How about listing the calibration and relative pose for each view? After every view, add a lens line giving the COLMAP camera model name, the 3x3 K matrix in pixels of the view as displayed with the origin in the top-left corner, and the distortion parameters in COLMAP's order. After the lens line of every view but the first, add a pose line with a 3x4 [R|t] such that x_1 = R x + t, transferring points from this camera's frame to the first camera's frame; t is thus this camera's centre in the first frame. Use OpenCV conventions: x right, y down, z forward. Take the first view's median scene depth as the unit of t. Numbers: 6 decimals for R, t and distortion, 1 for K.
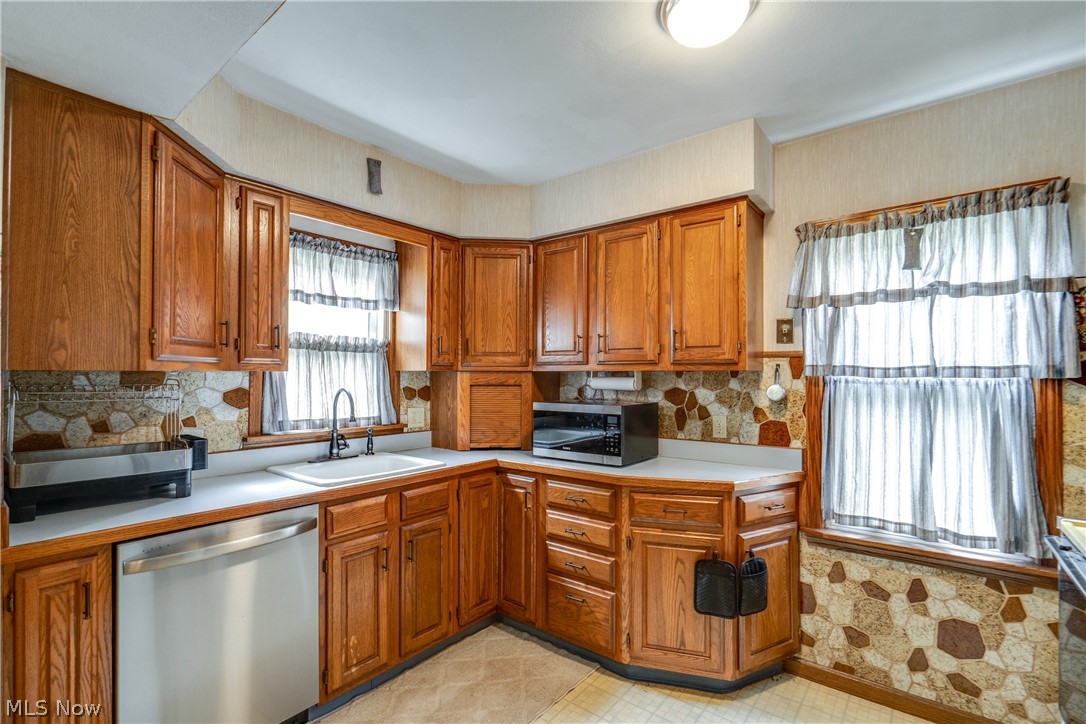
lens RADIAL K [[500.2, 0, 545.8], [0, 500.2, 371.4], [0, 0, 1]] dist [0.001564, 0.000404]
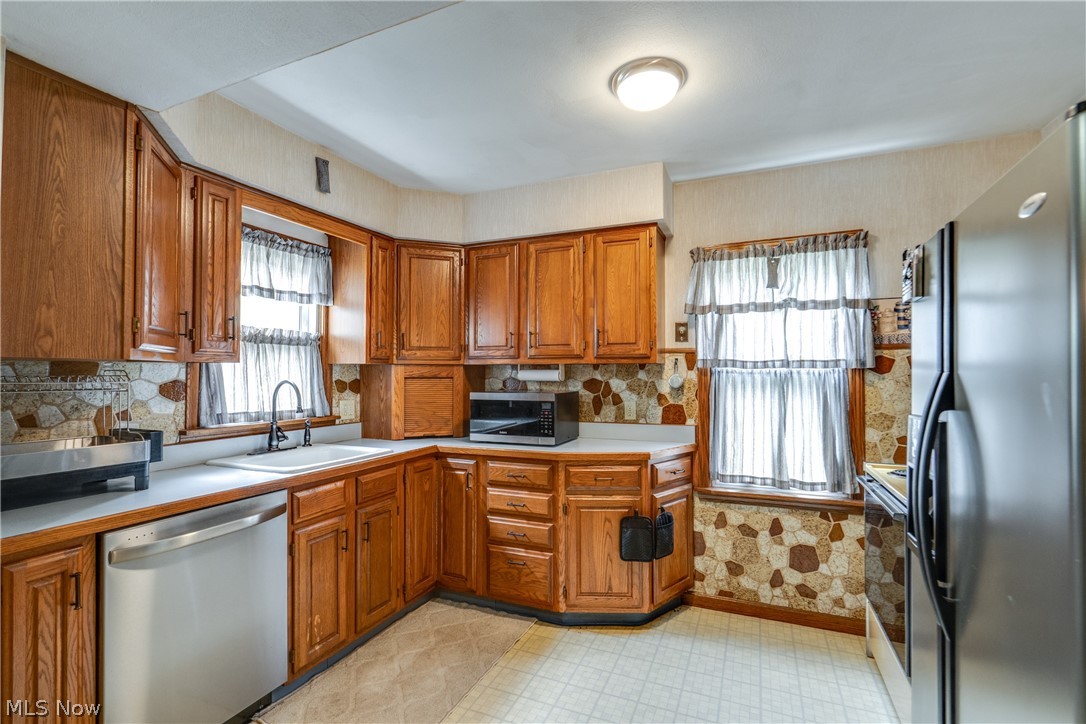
lens RADIAL K [[491.7, 0, 547.5], [0, 491.7, 365.7], [0, 0, 1]] dist [0.001234, 0.000832]
pose [[0.967721, 0.001695, 0.252017, -0.174177], [-0.000097, 0.999980, -0.006353, 0.012505], [-0.252022, 0.006124, 0.967702, -0.117750]]
